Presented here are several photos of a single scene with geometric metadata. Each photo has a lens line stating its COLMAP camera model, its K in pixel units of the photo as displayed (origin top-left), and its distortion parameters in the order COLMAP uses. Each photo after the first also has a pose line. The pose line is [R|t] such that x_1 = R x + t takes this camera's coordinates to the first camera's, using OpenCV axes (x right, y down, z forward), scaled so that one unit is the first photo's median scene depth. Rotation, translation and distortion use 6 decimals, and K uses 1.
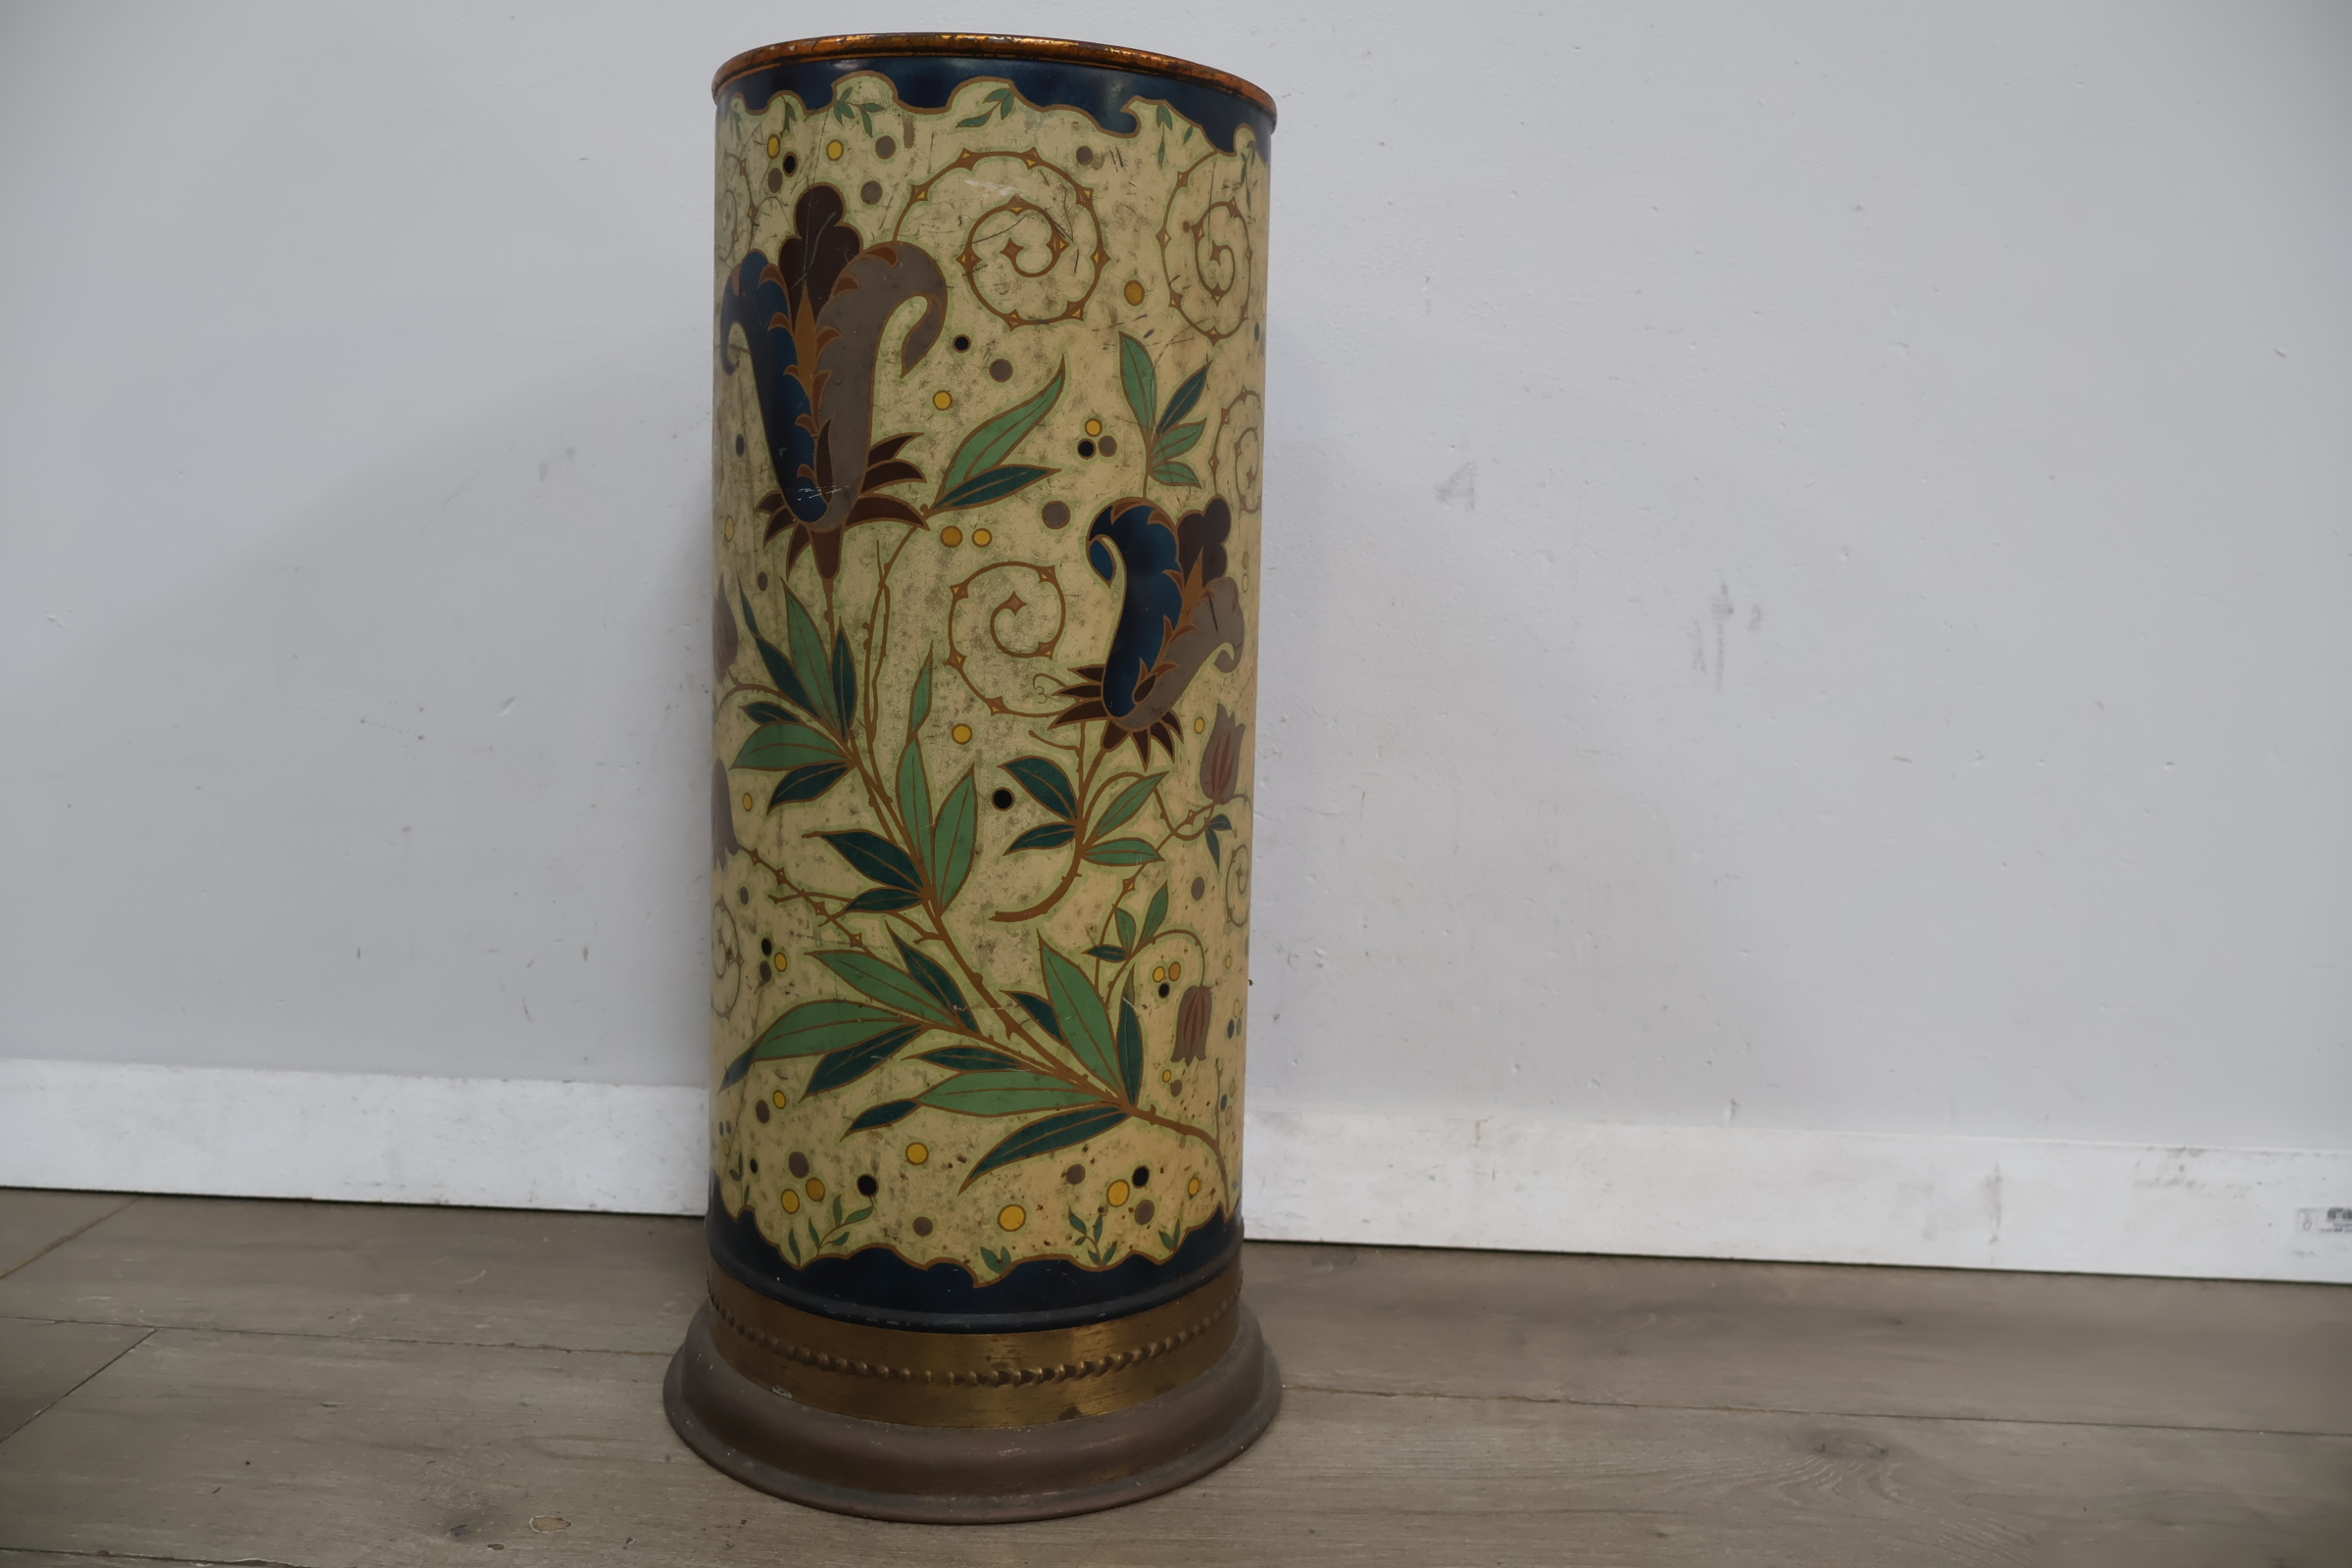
lens RADIAL K [[1964.4, 0, 1168.7], [0, 1964.4, 774.7], [0, 0, 1]] dist [-0.004160, 0.003605]
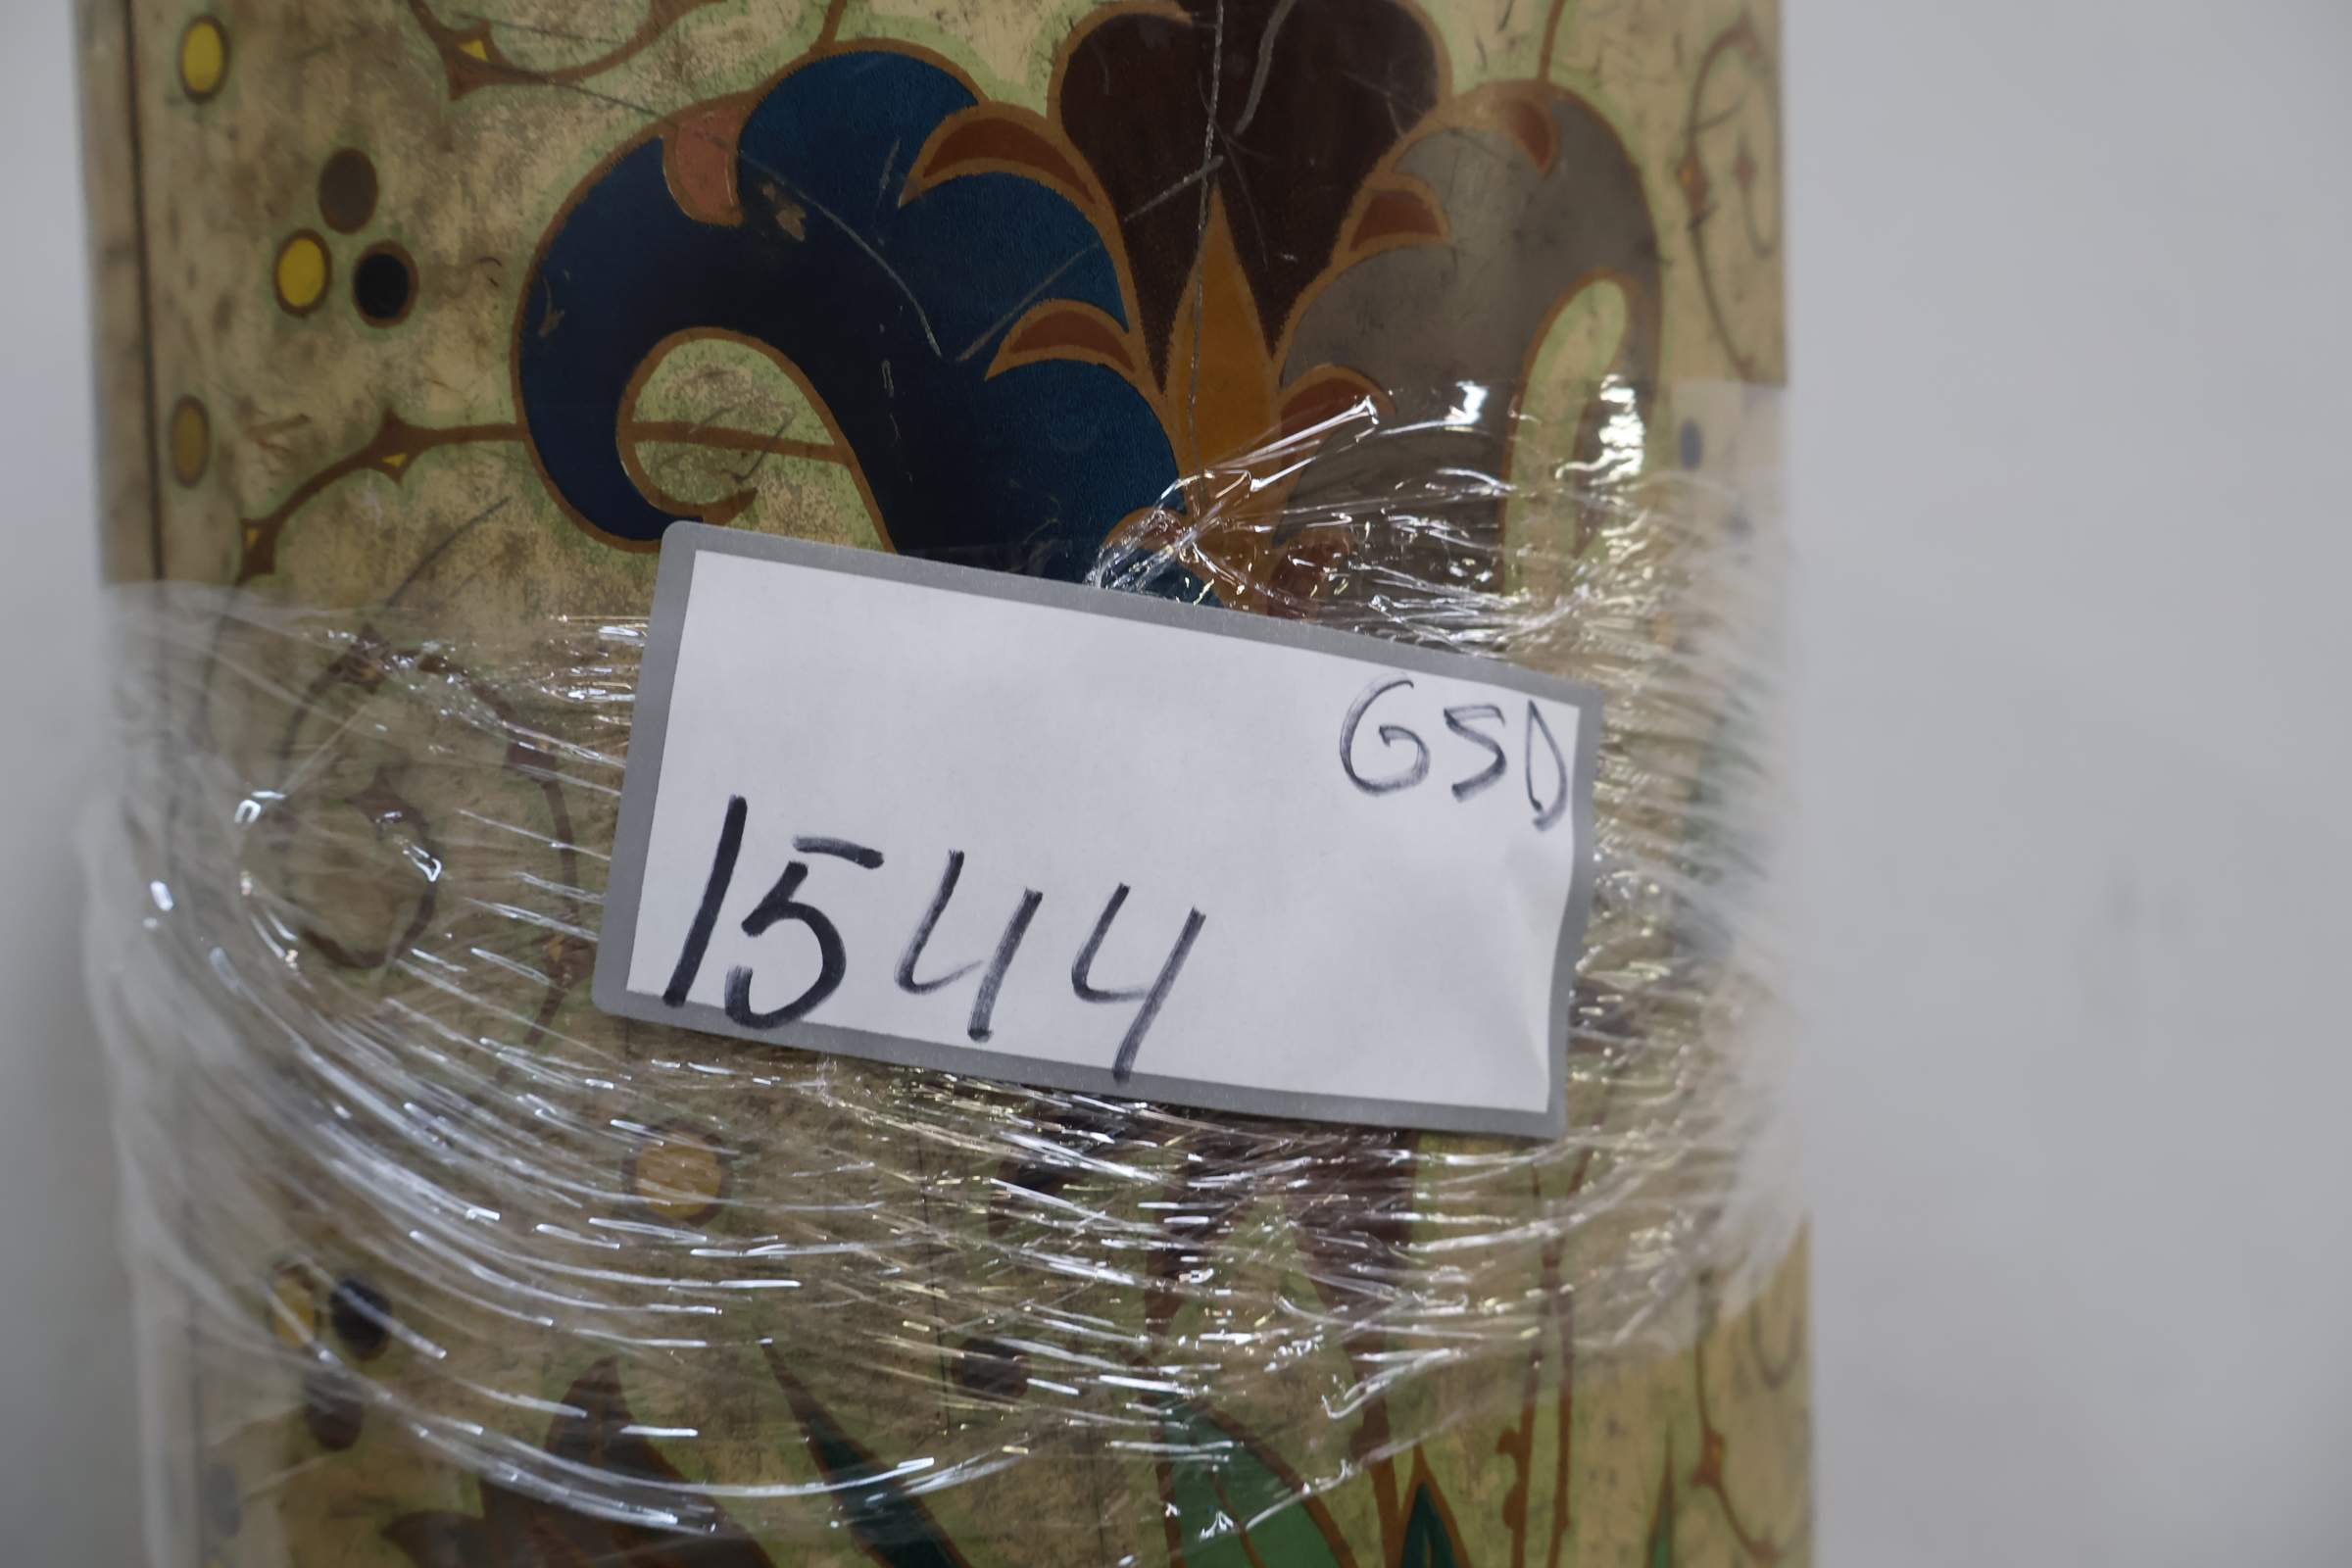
lens RADIAL K [[2040.4, 0, 1176.0], [0, 2040.4, 784.0], [0, 0, 1]] dist [0.002757, -0.008637]
pose [[0.654426, -0.085384, 0.751290, -0.387377], [0.154631, 0.987717, -0.022441, -0.165959], [-0.740146, 0.130859, 0.659591, 0.822743]]
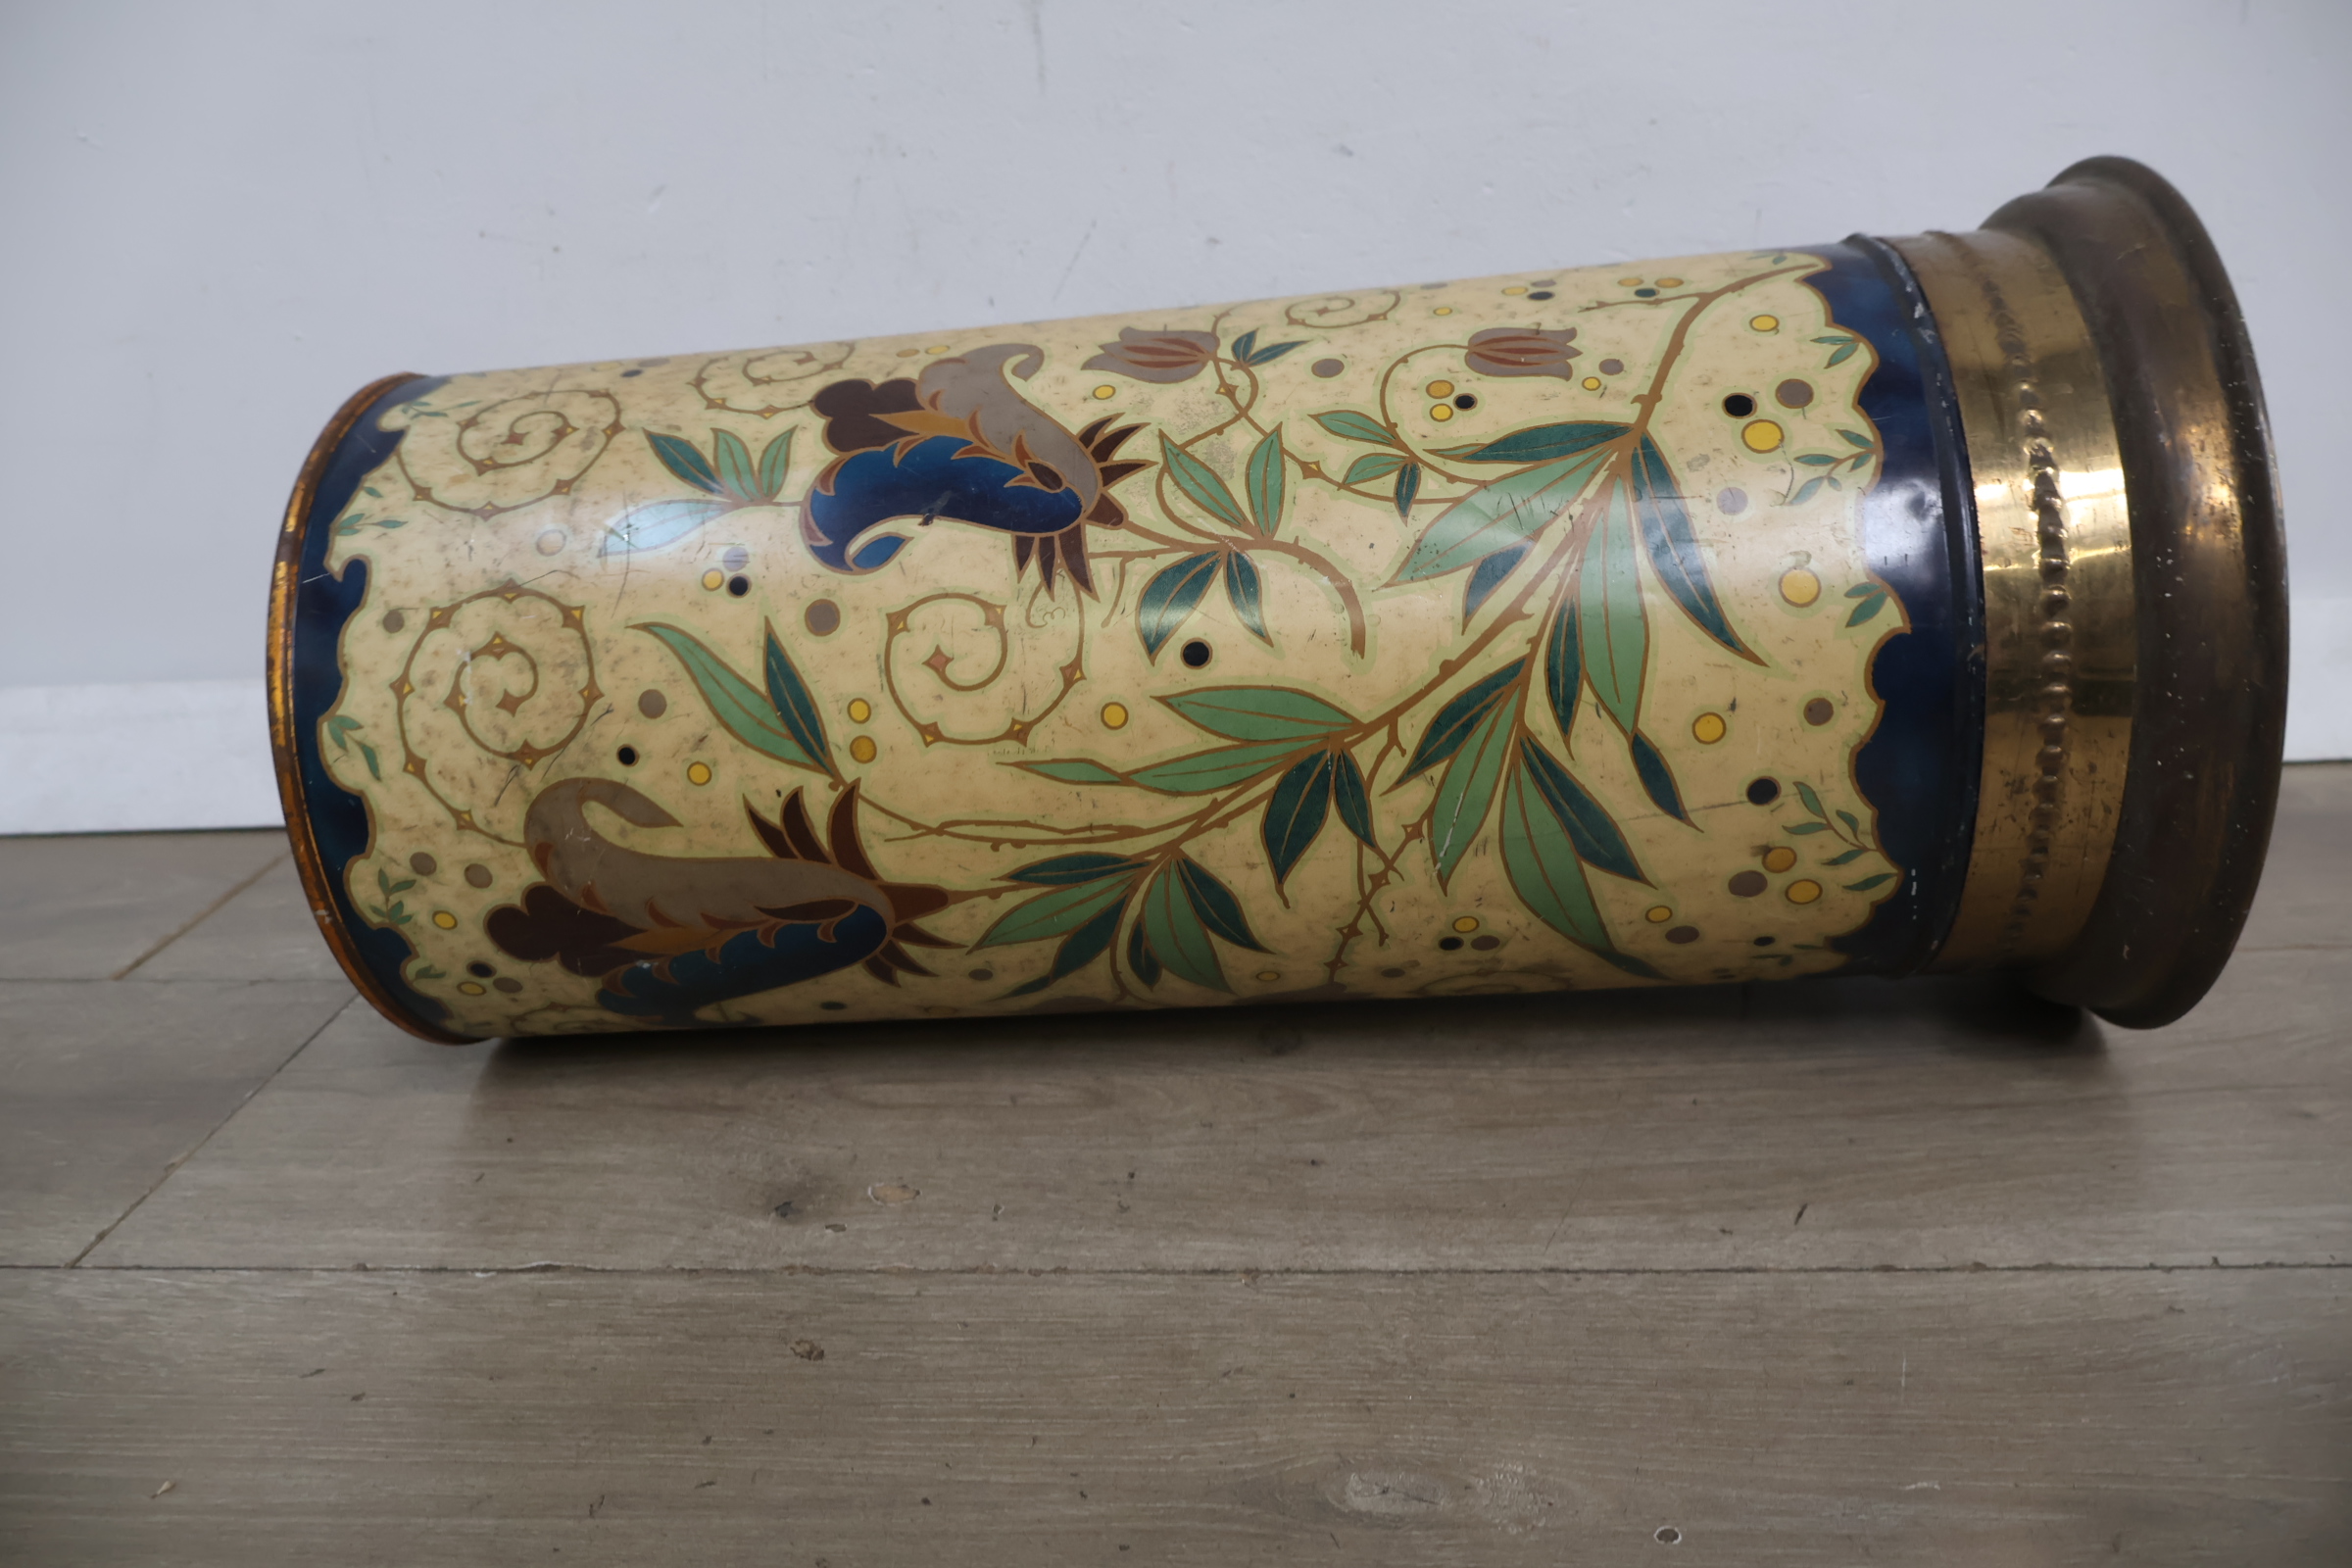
lens RADIAL K [[2040.4, 0, 1176.0], [0, 2040.4, 784.0], [0, 0, 1]] dist [0.002757, -0.008637]
pose [[-0.111848, -0.976799, -0.182629, 0.009327], [0.965692, -0.063496, -0.251810, 0.195259], [0.234371, -0.204528, 0.950389, 0.252905]]
